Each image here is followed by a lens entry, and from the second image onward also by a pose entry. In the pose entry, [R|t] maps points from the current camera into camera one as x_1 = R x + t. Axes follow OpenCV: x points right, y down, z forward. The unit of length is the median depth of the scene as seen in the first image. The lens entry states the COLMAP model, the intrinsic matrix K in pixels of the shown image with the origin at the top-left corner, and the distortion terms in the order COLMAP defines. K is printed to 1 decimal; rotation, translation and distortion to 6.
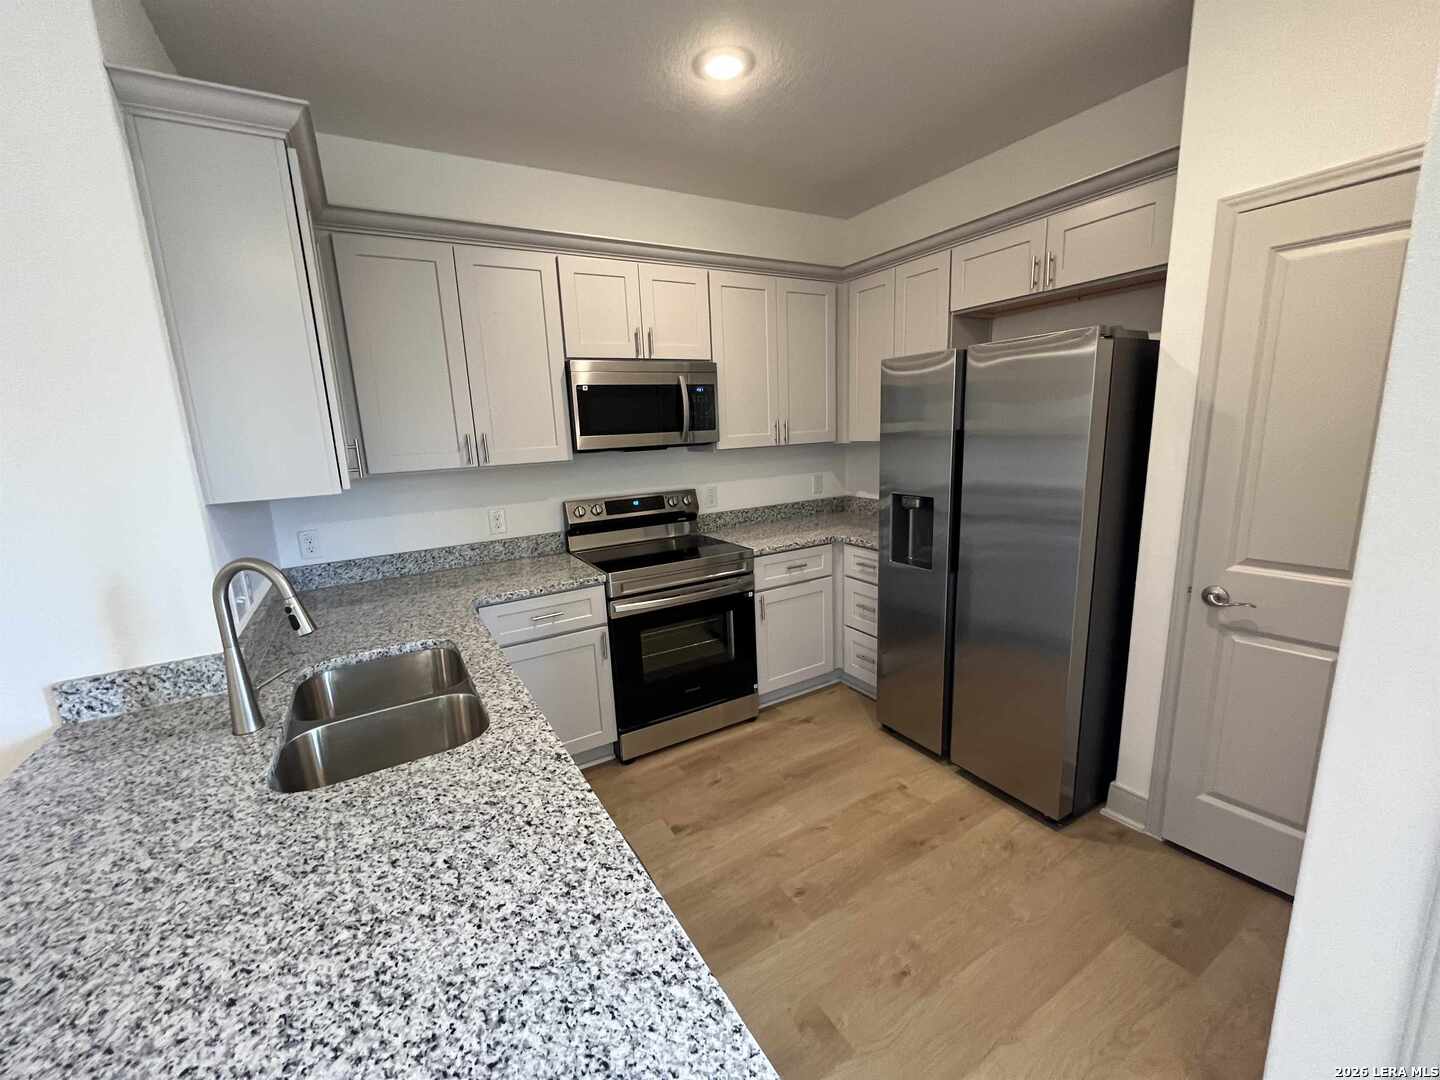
lens RADIAL K [[584.8, 0, 717.1], [0, 584.8, 538.0], [0, 0, 1]] dist [-0.006489, 0.000636]
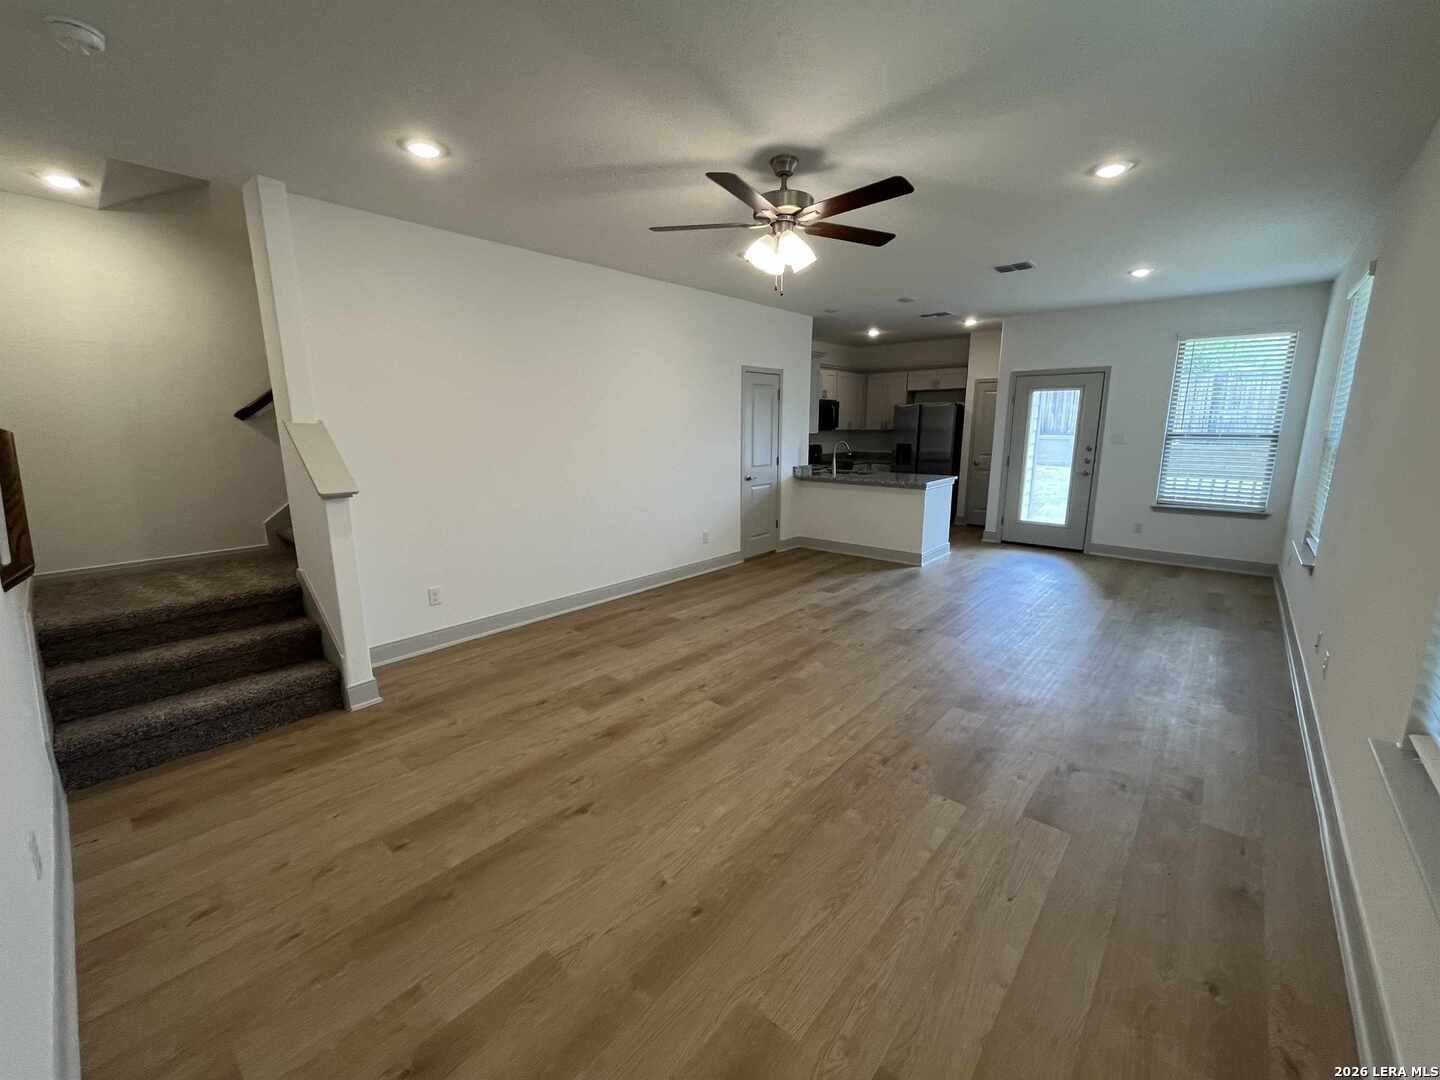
lens RADIAL K [[584.8, 0, 713.6], [0, 584.8, 541.9], [0, 0, 1]] dist [-0.006489, 0.000636]
pose [[0.951218, -0.020384, 0.307847, -2.648831], [0.020179, 0.999789, 0.003848, 0.685065], [-0.307860, 0.002552, 0.951428, -2.856863]]
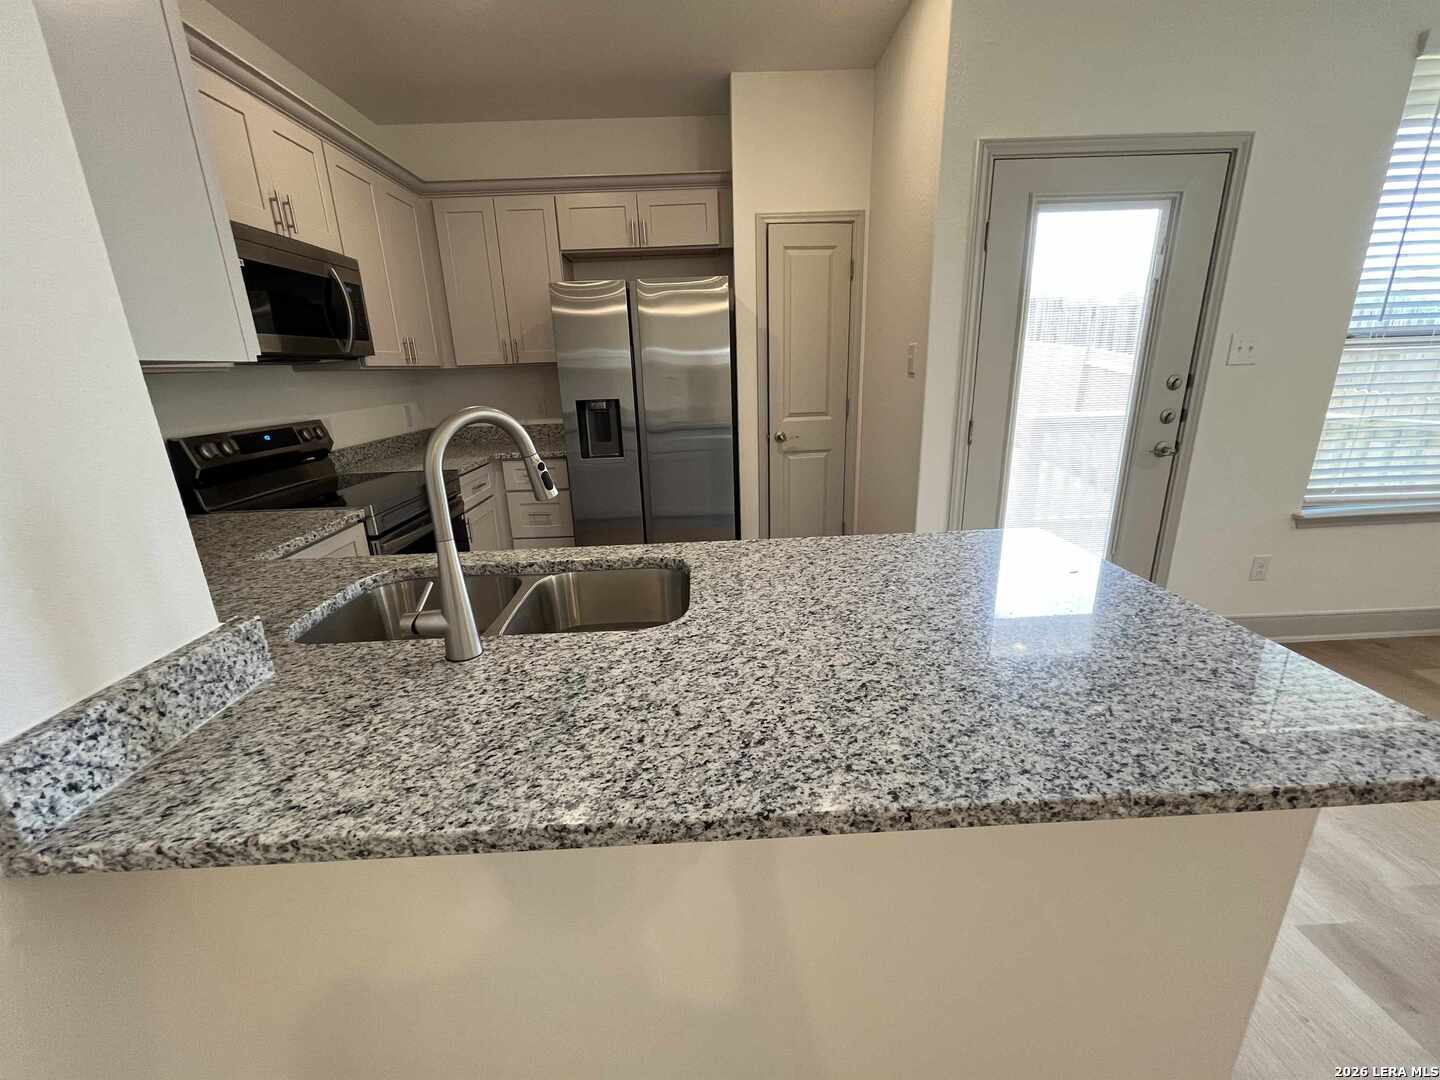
lens RADIAL K [[584.8, 0, 717.2], [0, 584.8, 535.9], [0, 0, 1]] dist [-0.006489, 0.000636]
pose [[0.487515, -0.220146, 0.844905, -0.918115], [0.179827, 0.972261, 0.149568, 0.095933], [-0.854395, 0.079020, 0.513580, 0.247192]]
